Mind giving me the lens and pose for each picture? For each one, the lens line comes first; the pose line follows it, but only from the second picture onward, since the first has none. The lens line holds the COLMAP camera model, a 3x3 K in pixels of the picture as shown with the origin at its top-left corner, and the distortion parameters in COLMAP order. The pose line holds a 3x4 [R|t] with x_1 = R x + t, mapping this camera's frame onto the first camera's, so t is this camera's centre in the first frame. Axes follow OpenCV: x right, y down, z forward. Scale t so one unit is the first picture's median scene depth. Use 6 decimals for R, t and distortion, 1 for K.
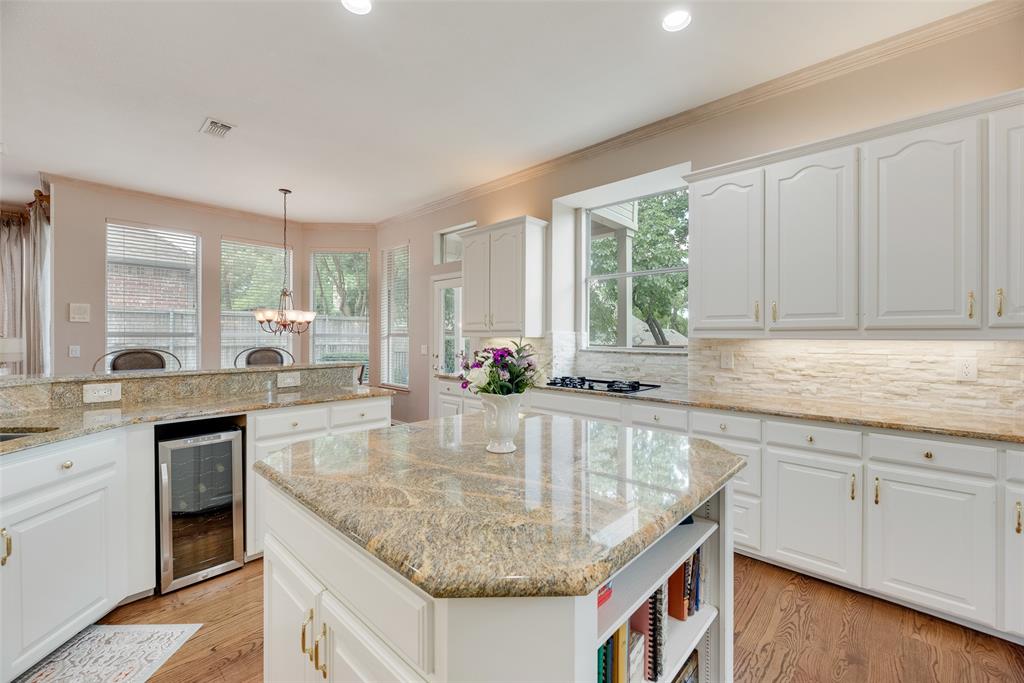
lens RADIAL K [[417.6, 0, 514.0], [0, 417.6, 345.1], [0, 0, 1]] dist [0.000122, 0.000073]
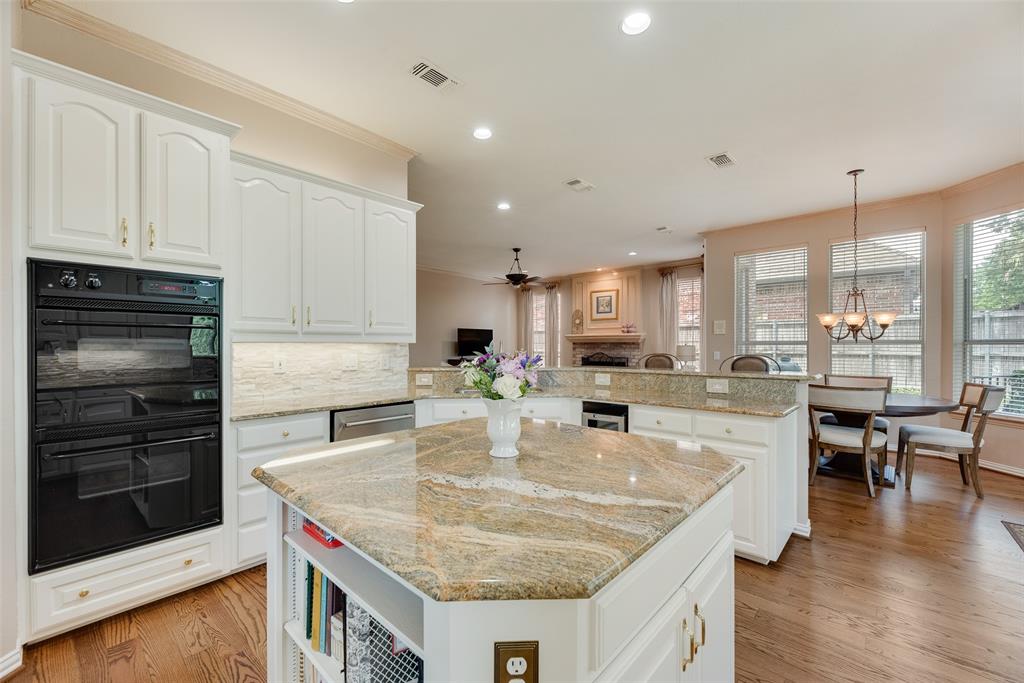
lens RADIAL K [[417.6, 0, 514.0], [0, 417.6, 345.1], [0, 0, 1]] dist [0.000122, 0.000073]
pose [[0.011733, -0.004941, -0.999919, 0.540413], [-0.016268, 0.999855, -0.005131, -0.003936], [0.999799, 0.016327, 0.011651, 0.558532]]
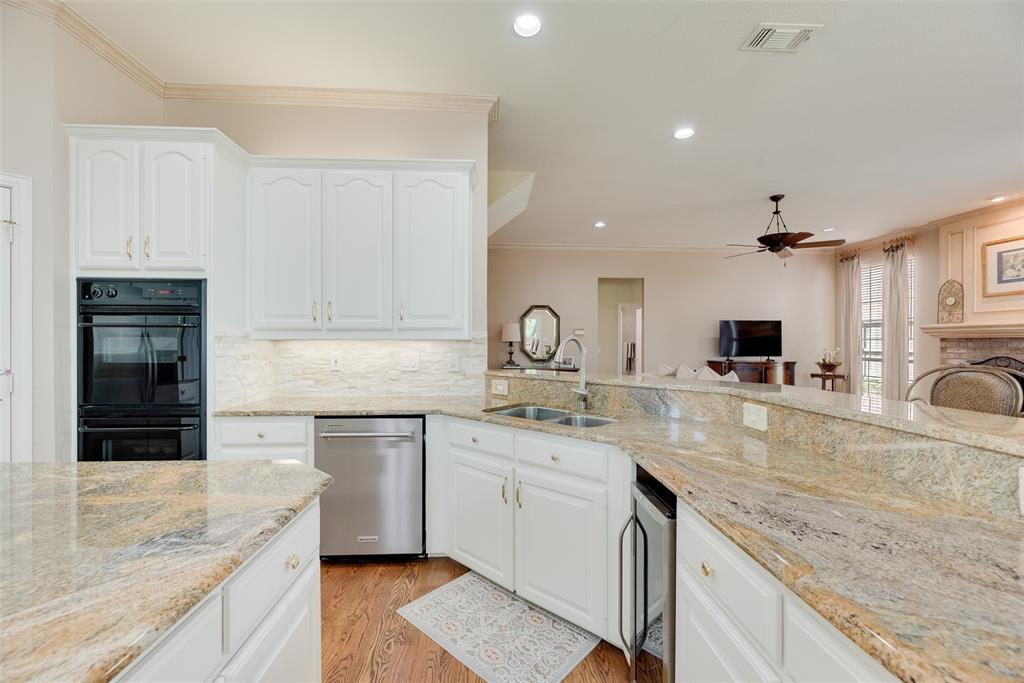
lens RADIAL K [[417.6, 0, 514.0], [0, 417.6, 345.1], [0, 0, 1]] dist [0.000122, 0.000073]
pose [[-0.697062, 0.000659, -0.717010, -0.118294], [-0.016307, 0.999726, 0.016772, -0.018907], [0.716825, 0.023383, -0.696861, 1.060912]]
